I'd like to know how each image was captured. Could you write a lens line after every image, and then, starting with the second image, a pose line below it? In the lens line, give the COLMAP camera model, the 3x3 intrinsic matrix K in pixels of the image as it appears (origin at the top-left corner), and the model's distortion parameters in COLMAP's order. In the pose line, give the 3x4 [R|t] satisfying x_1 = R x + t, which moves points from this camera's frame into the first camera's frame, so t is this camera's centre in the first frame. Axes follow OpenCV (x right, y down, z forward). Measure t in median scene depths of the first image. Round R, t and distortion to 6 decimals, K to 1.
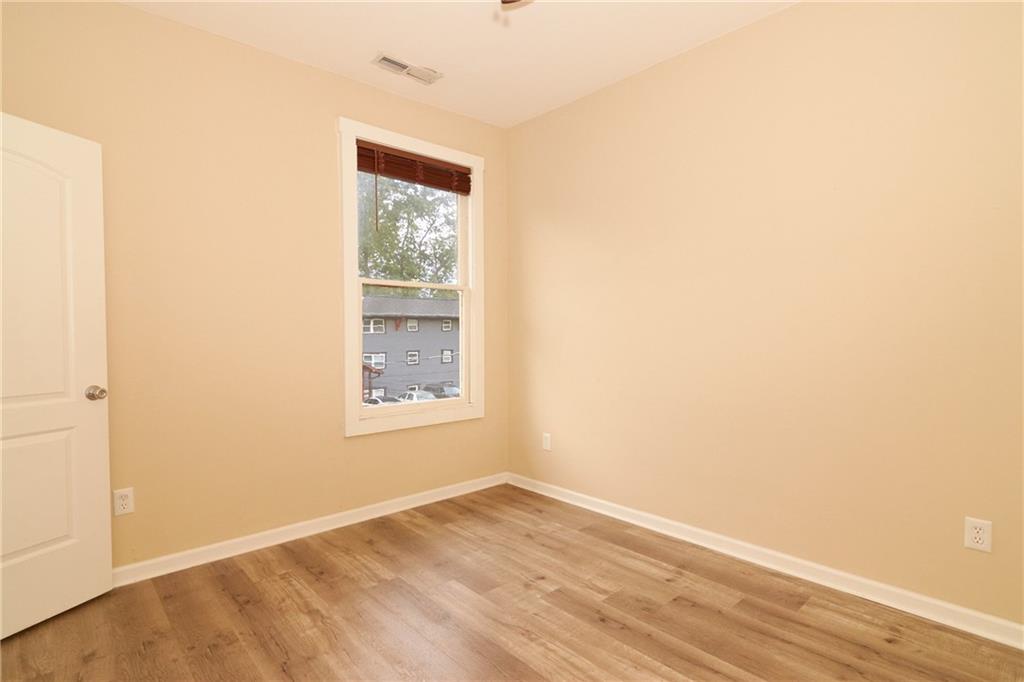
lens RADIAL K [[518.2, 0, 506.1], [0, 518.2, 331.0], [0, 0, 1]] dist [0.001685, -0.001867]
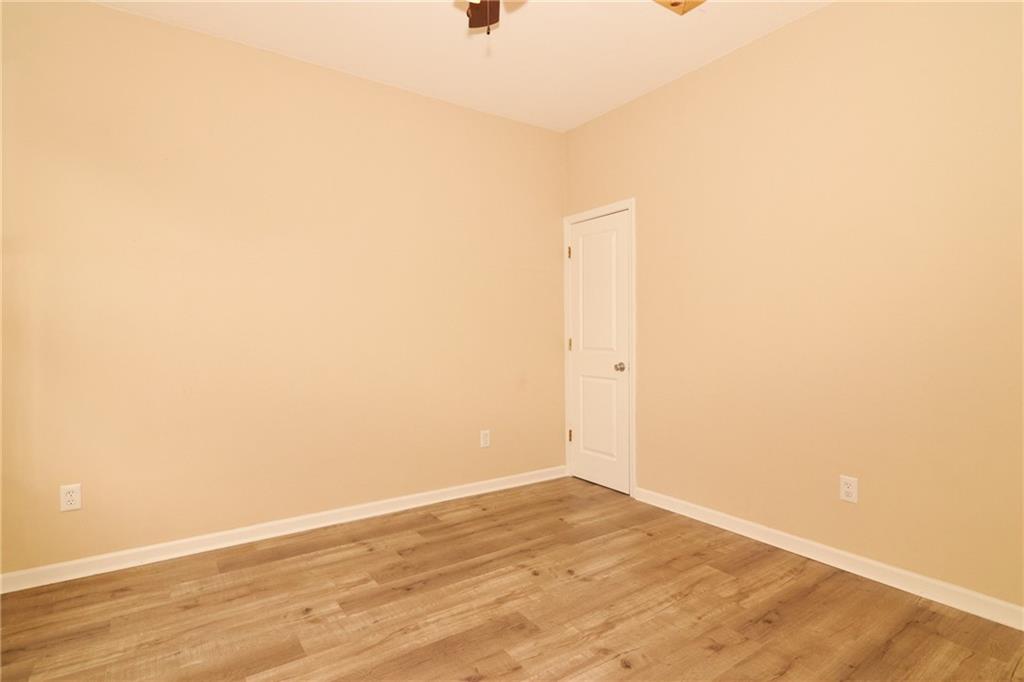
lens RADIAL K [[518.2, 0, 506.1], [0, 518.2, 331.0], [0, 0, 1]] dist [0.001685, -0.001867]
pose [[0.137146, 0.003799, 0.990544, -0.721664], [0.005529, 0.999974, -0.004601, 0.012792], [-0.990535, 0.006108, 0.137121, 0.526210]]
